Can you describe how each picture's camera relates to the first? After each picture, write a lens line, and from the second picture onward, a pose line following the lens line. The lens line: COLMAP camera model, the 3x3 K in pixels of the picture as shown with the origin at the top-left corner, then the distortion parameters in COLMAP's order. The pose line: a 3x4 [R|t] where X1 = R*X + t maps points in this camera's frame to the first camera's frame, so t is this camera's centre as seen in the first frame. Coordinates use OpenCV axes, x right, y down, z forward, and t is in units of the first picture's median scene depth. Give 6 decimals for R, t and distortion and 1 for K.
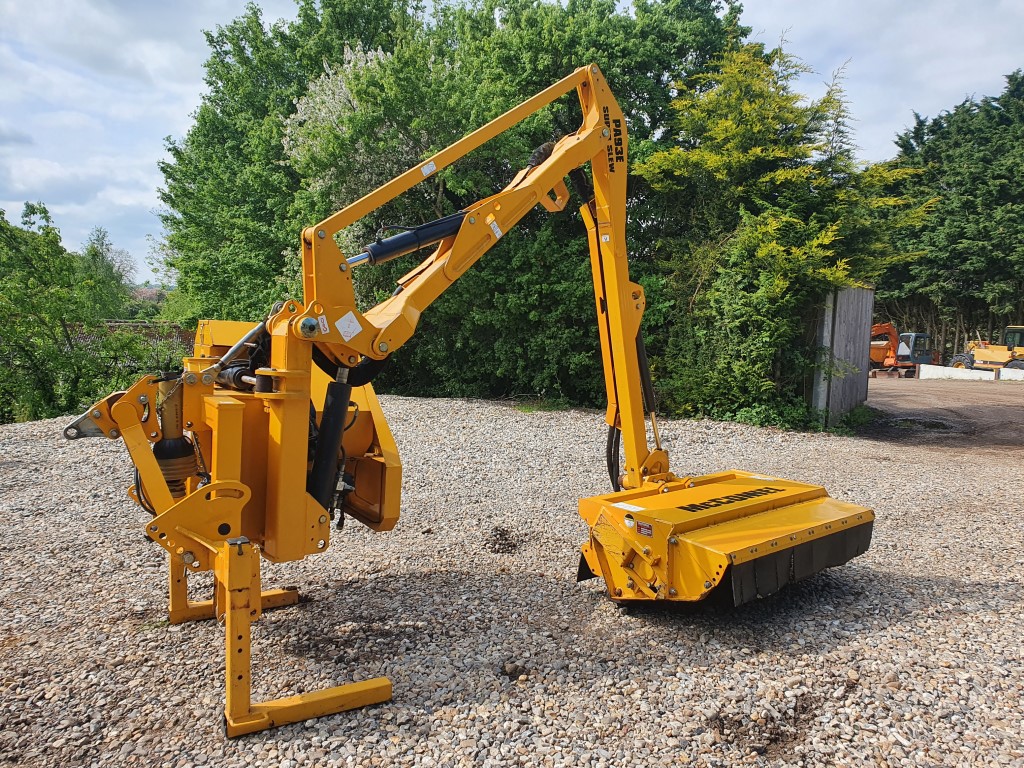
lens RADIAL K [[772.5, 0, 512.0], [0, 772.5, 384.0], [0, 0, 1]] dist [0.063550, -0.005648]
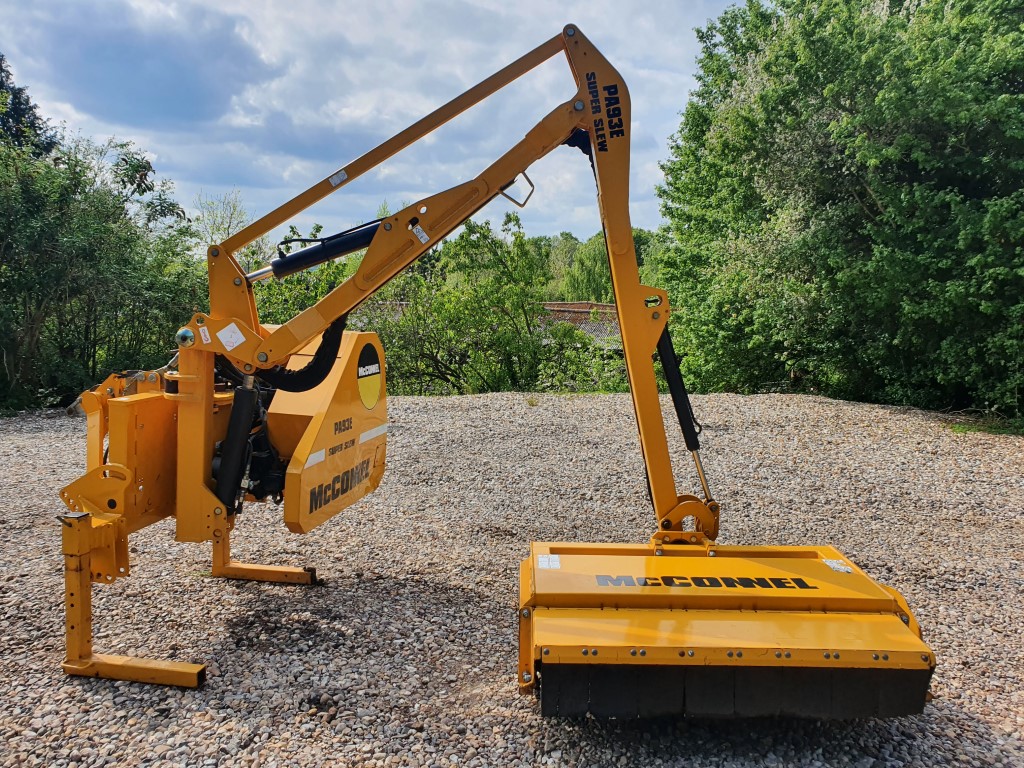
lens RADIAL K [[784.5, 0, 512.0], [0, 784.5, 384.0], [0, 0, 1]] dist [0.029580, -0.002819]
pose [[0.776813, 0.067026, -0.626155, 0.163991], [-0.056739, 0.997725, 0.036409, -0.014946], [0.627170, 0.007244, 0.778848, 0.083197]]
